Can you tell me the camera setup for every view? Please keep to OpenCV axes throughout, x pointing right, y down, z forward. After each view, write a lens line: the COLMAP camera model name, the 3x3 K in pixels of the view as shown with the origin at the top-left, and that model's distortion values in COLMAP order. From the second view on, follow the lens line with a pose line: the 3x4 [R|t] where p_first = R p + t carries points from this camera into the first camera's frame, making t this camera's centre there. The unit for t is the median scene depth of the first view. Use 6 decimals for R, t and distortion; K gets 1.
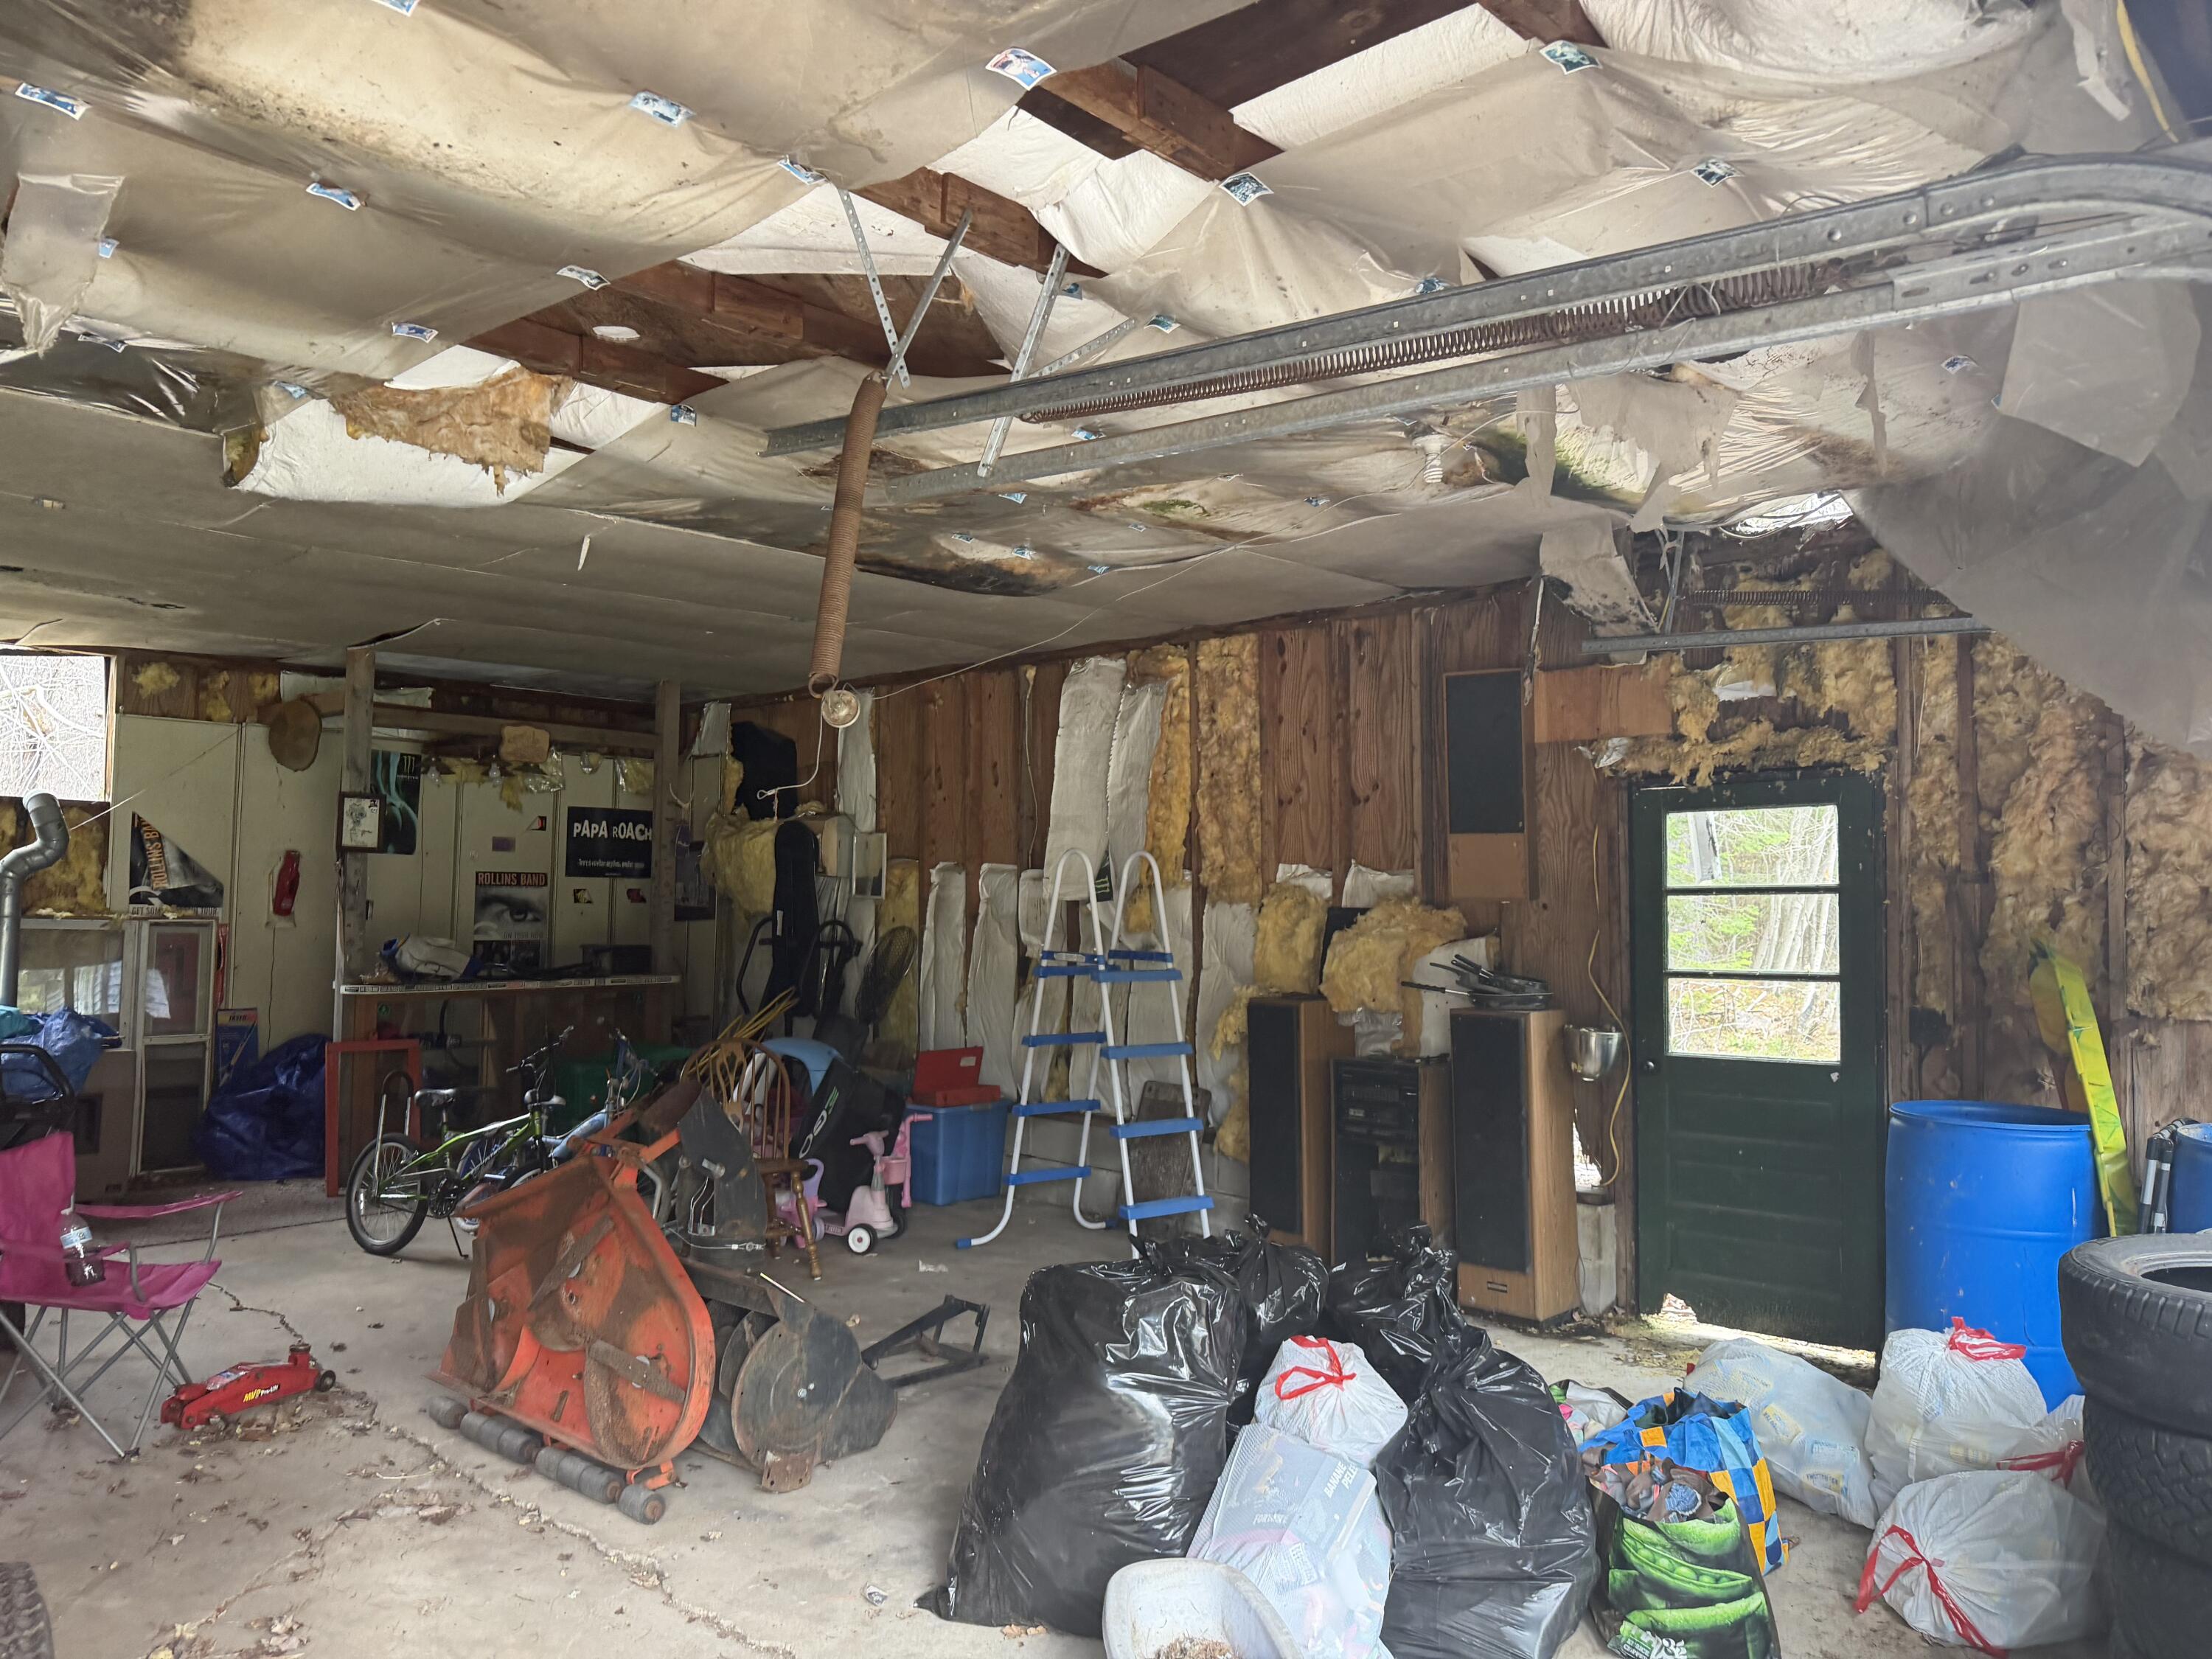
lens RADIAL K [[1528.6, 0, 1070.6], [0, 1528.6, 822.7], [0, 0, 1]] dist [0.193709, -0.291757]
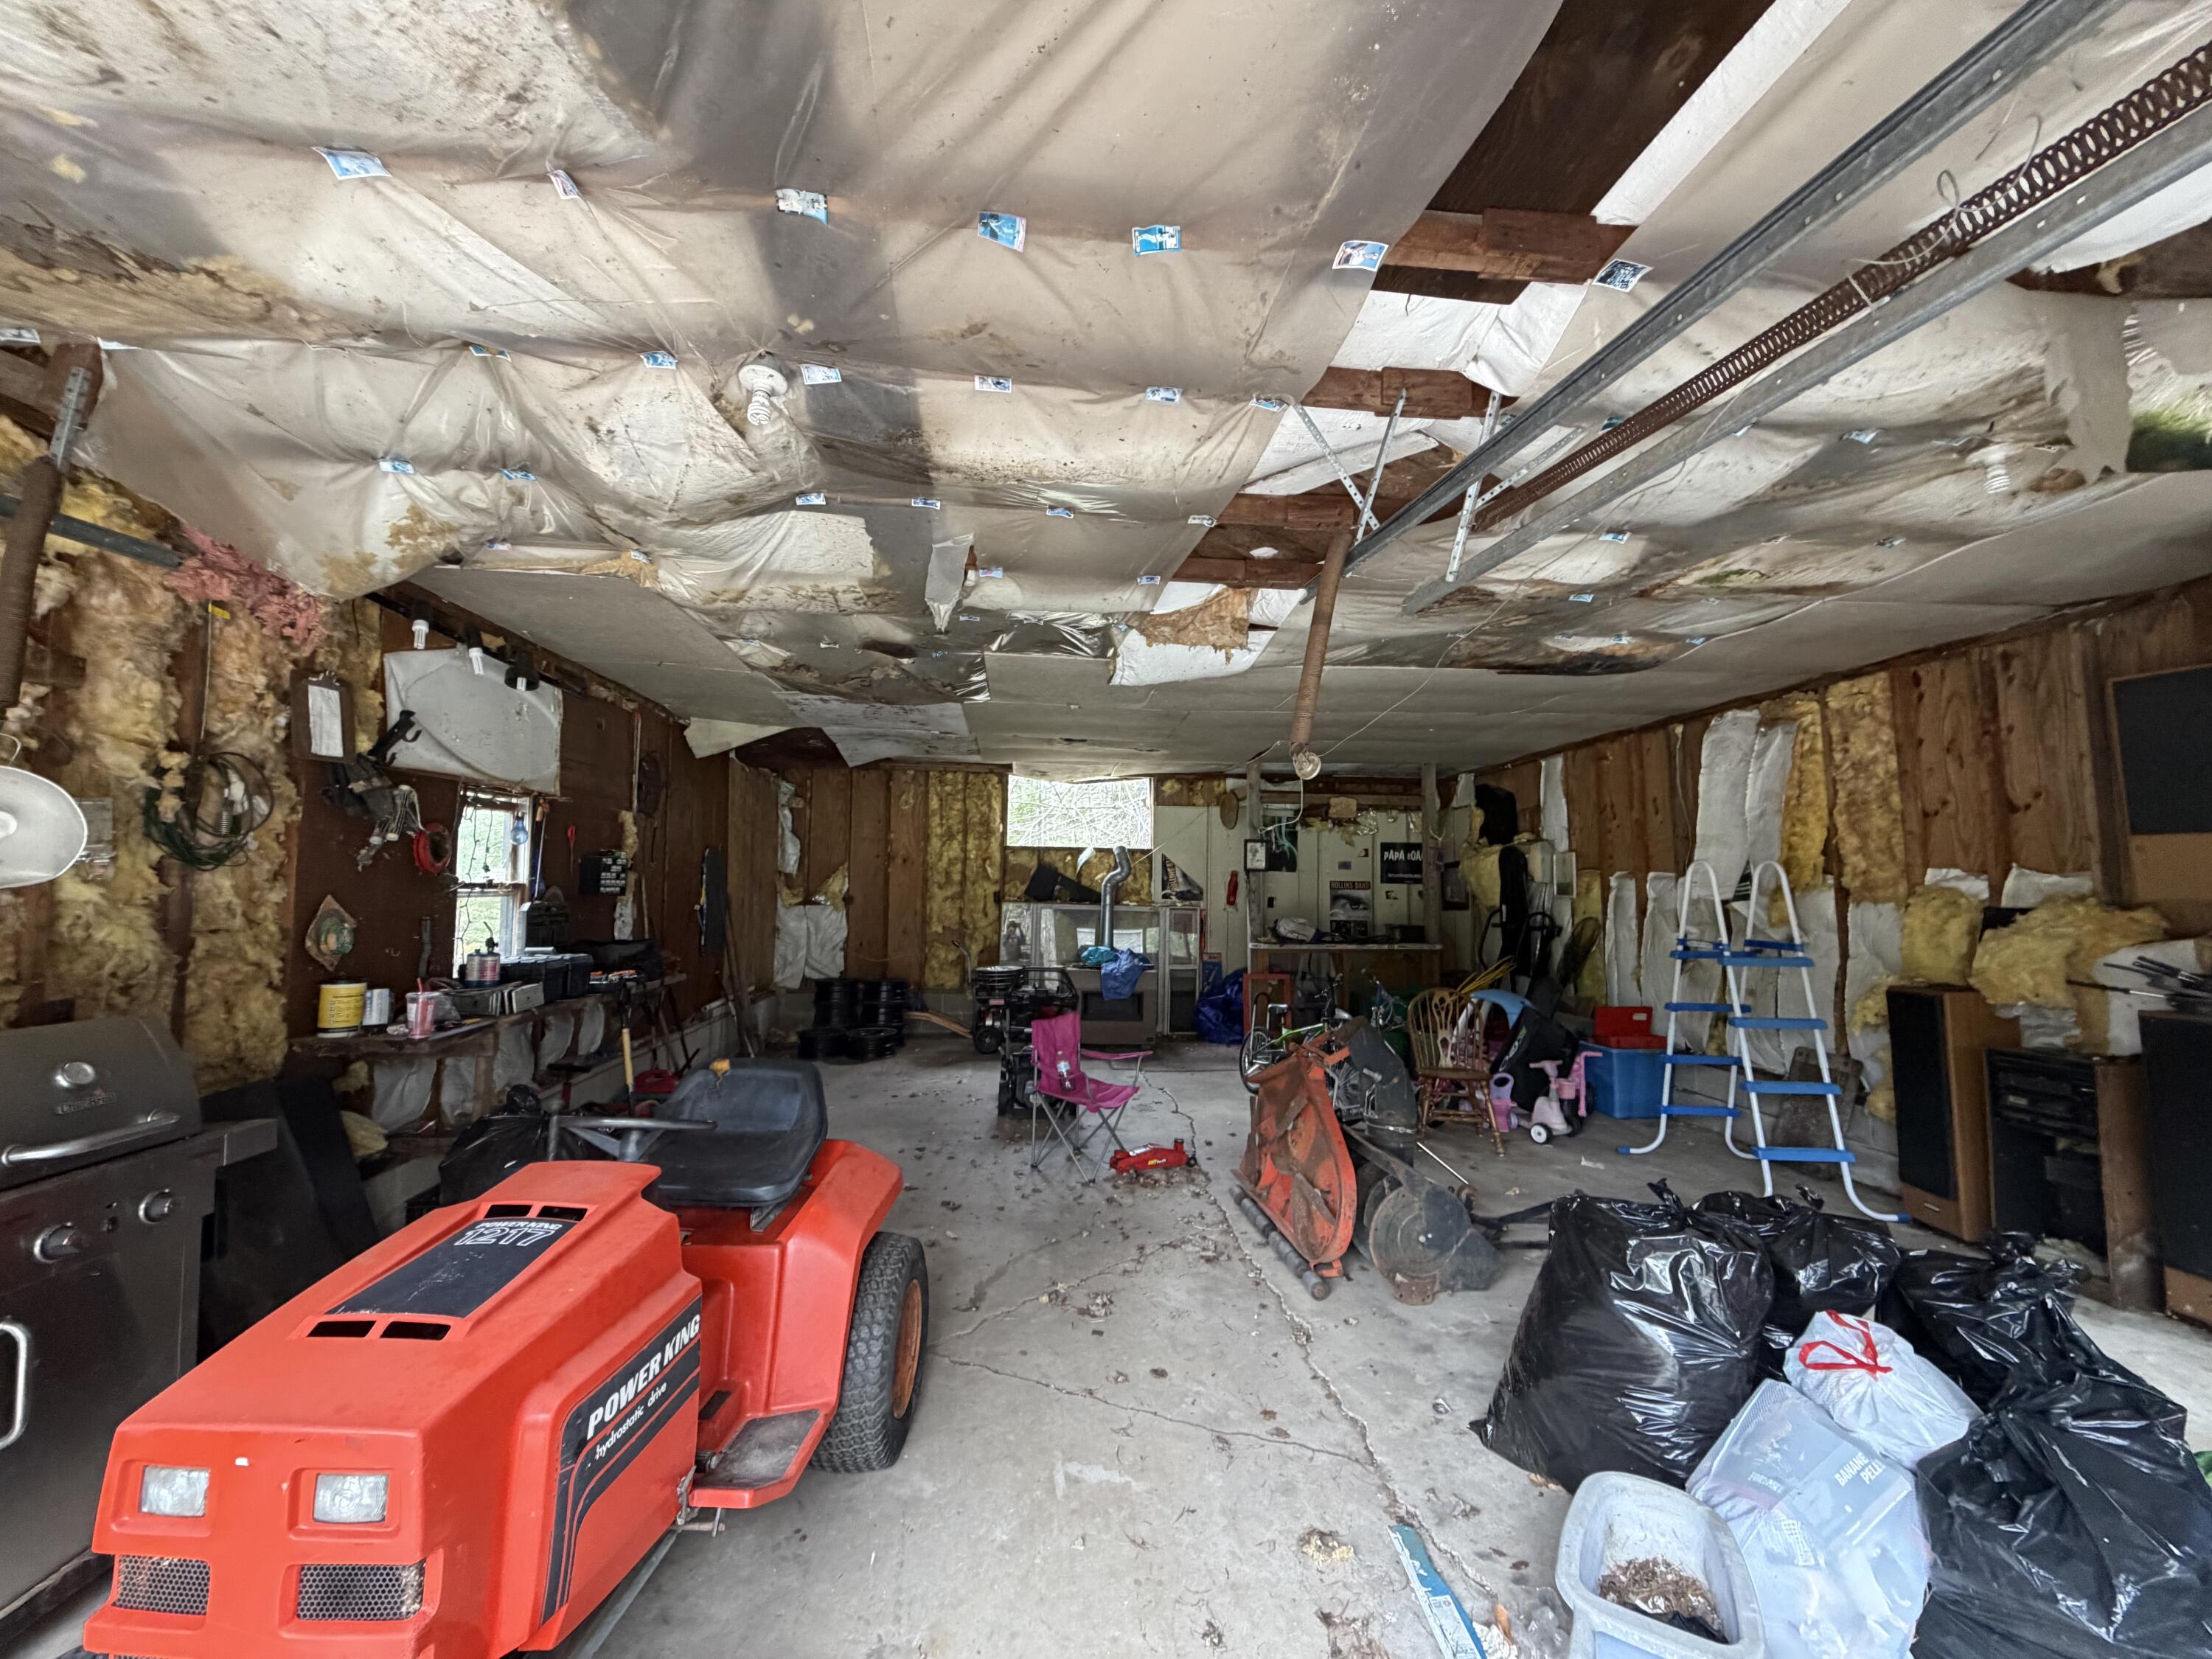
lens RADIAL K [[873.9, 0, 1106.0], [0, 873.9, 829.5], [0, 0, 1]] dist [0.018765, -0.000352]
pose [[0.776051, -0.048705, -0.628787, 0.092472], [0.032374, 0.998776, -0.037407, 0.003316], [0.629839, 0.008673, 0.776677, 0.122035]]
